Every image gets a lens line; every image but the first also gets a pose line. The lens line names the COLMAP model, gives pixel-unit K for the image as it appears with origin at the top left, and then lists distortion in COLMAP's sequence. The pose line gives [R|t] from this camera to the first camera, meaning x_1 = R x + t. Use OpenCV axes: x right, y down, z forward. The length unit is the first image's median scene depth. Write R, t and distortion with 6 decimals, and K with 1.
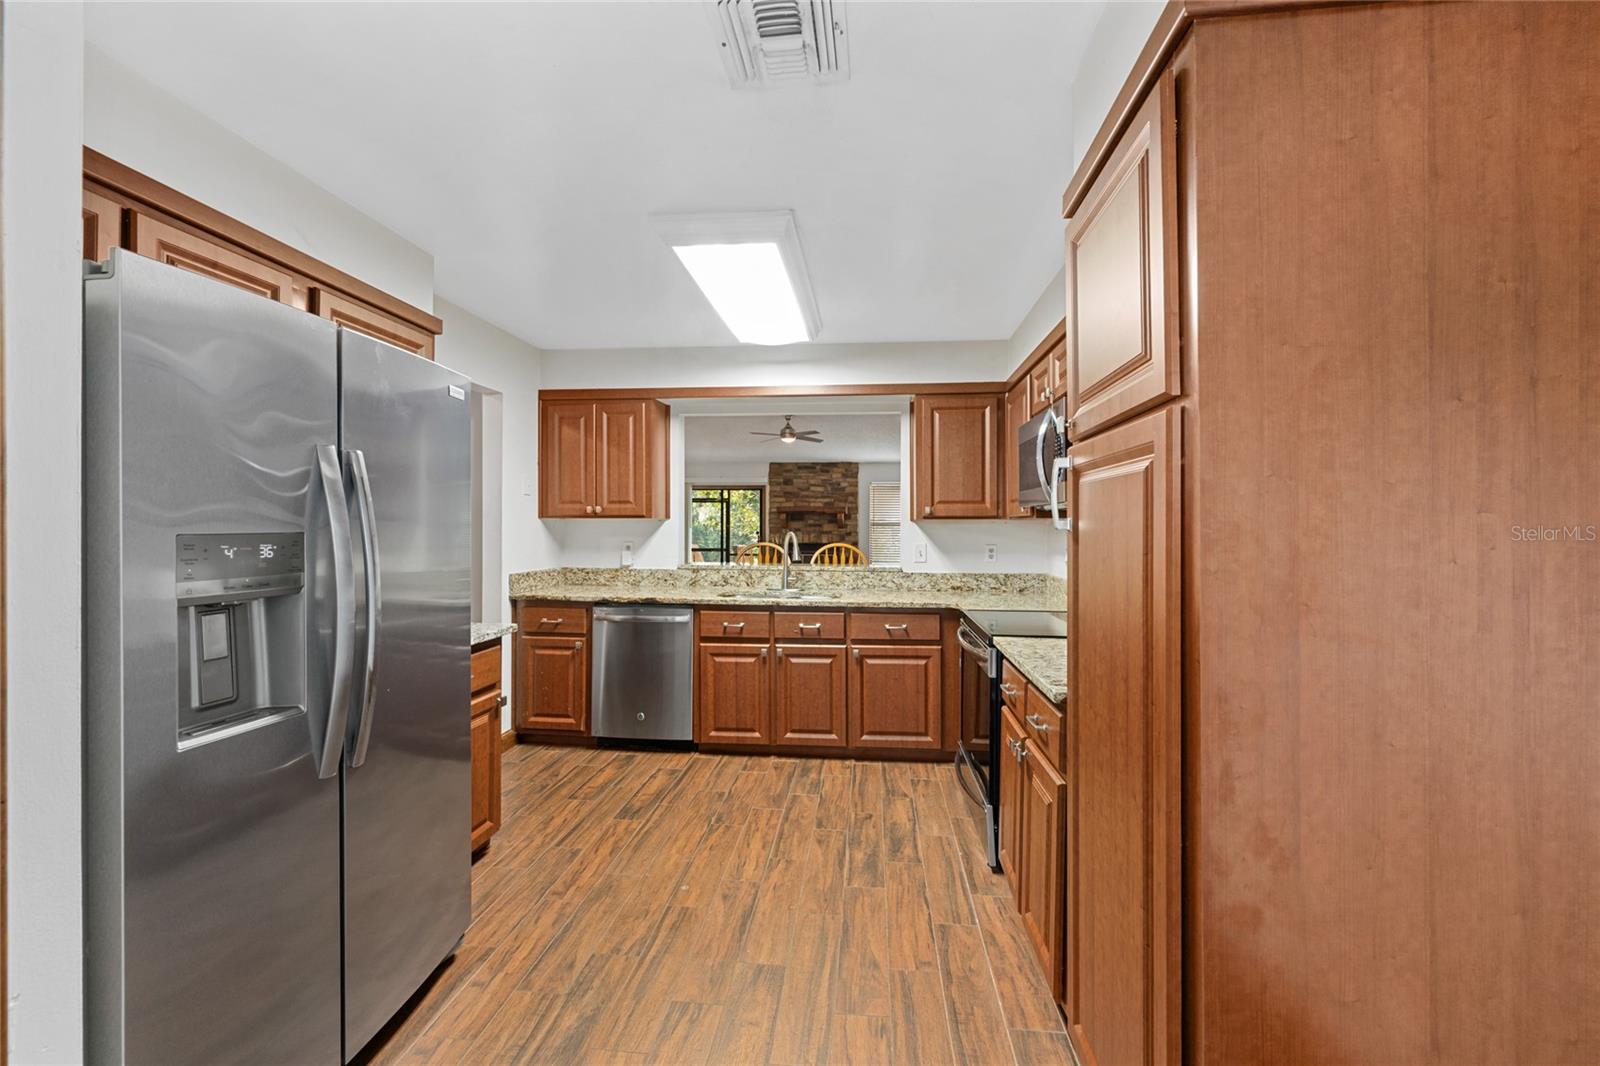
lens RADIAL K [[638.0, 0, 800.3], [0, 638.0, 525.9], [0, 0, 1]] dist [0.001062, 0.000020]
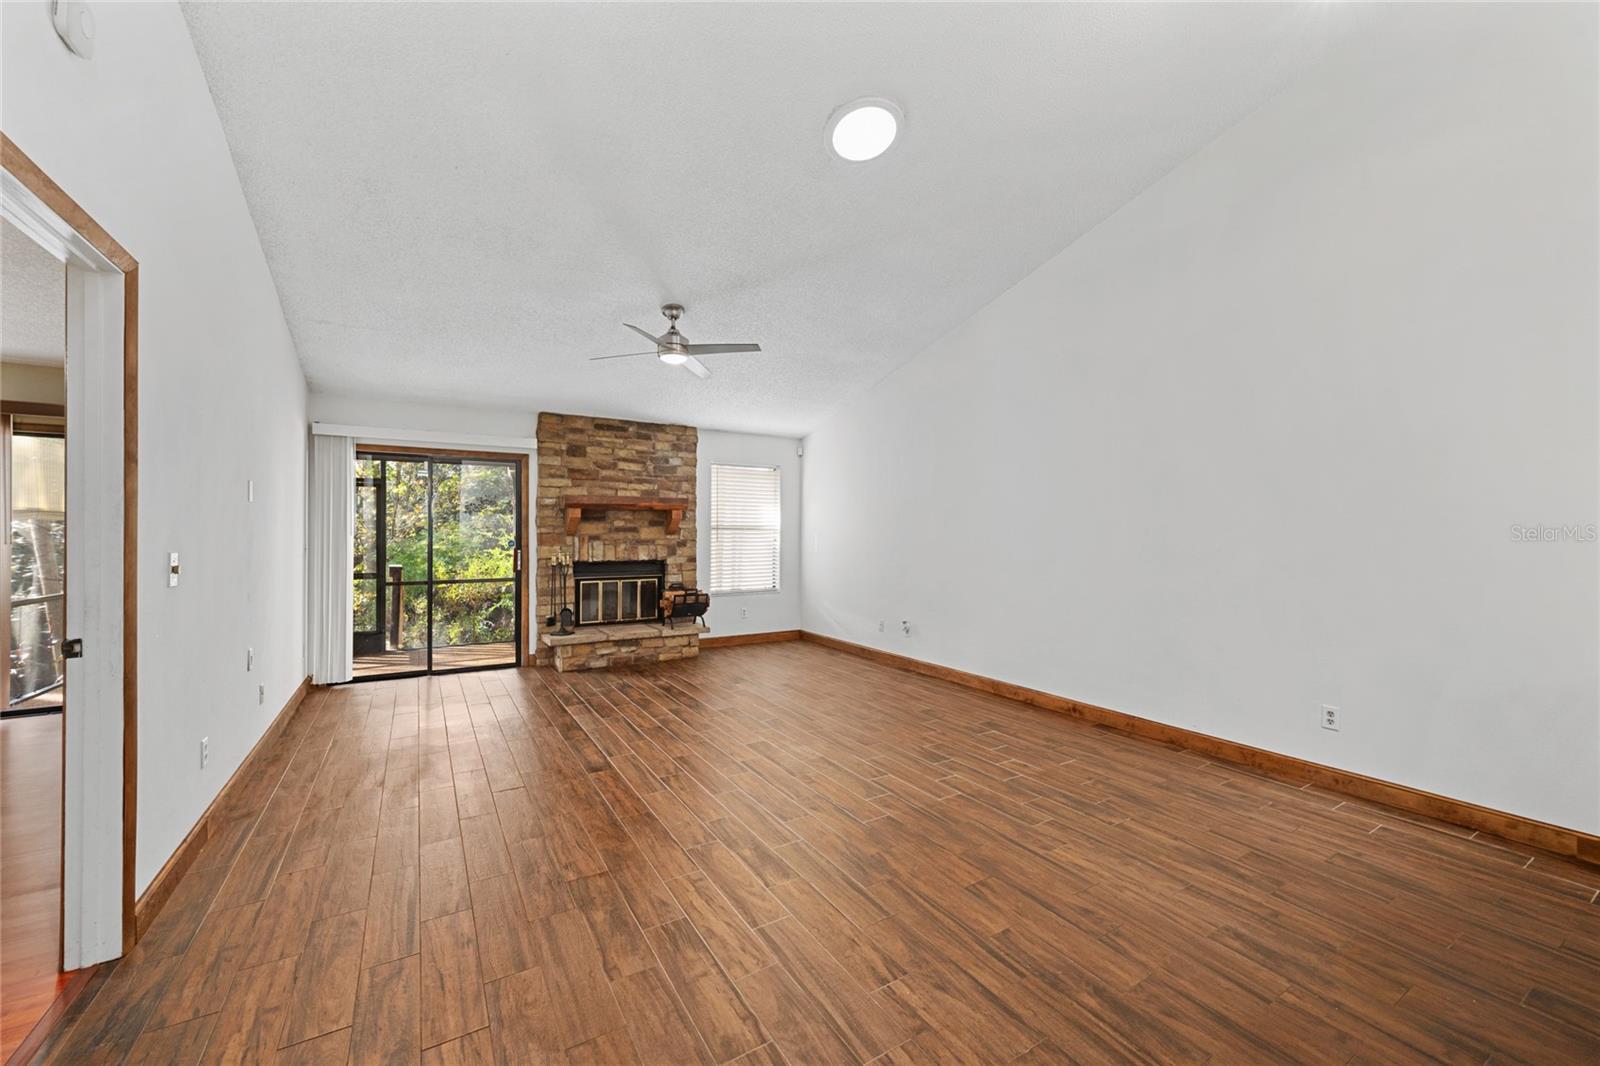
lens RADIAL K [[638.0, 0, 792.7], [0, 638.0, 535.5], [0, 0, 1]] dist [0.001062, 0.000020]
pose [[0.787573, -0.002951, 0.616215, -0.213780], [0.000496, 0.999991, 0.004155, 0.002288], [-0.616222, -0.002967, 0.787567, 0.454864]]
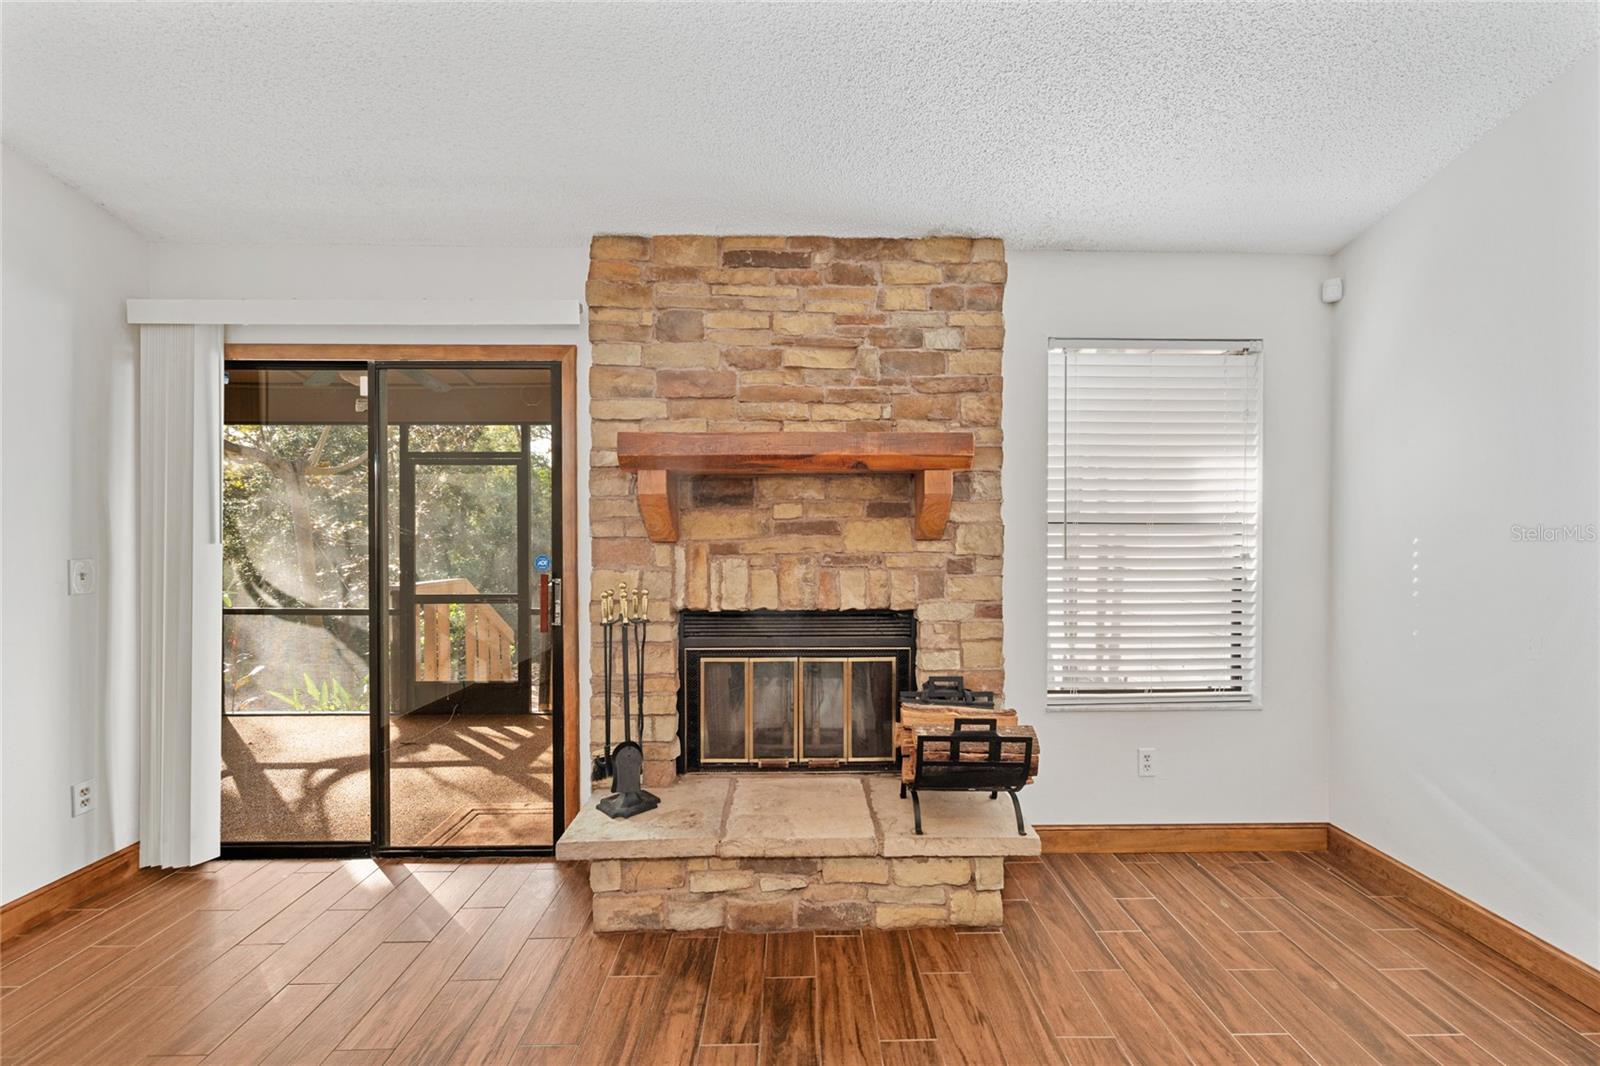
lens RADIAL K [[638.0, 0, 814.5], [0, 638.0, 535.1], [0, 0, 1]] dist [0.001062, 0.000020]
pose [[0.986231, -0.003591, 0.165336, -0.009921], [0.003240, 0.999992, 0.002392, 0.001302], [-0.165343, -0.001823, 0.986234, 0.787990]]
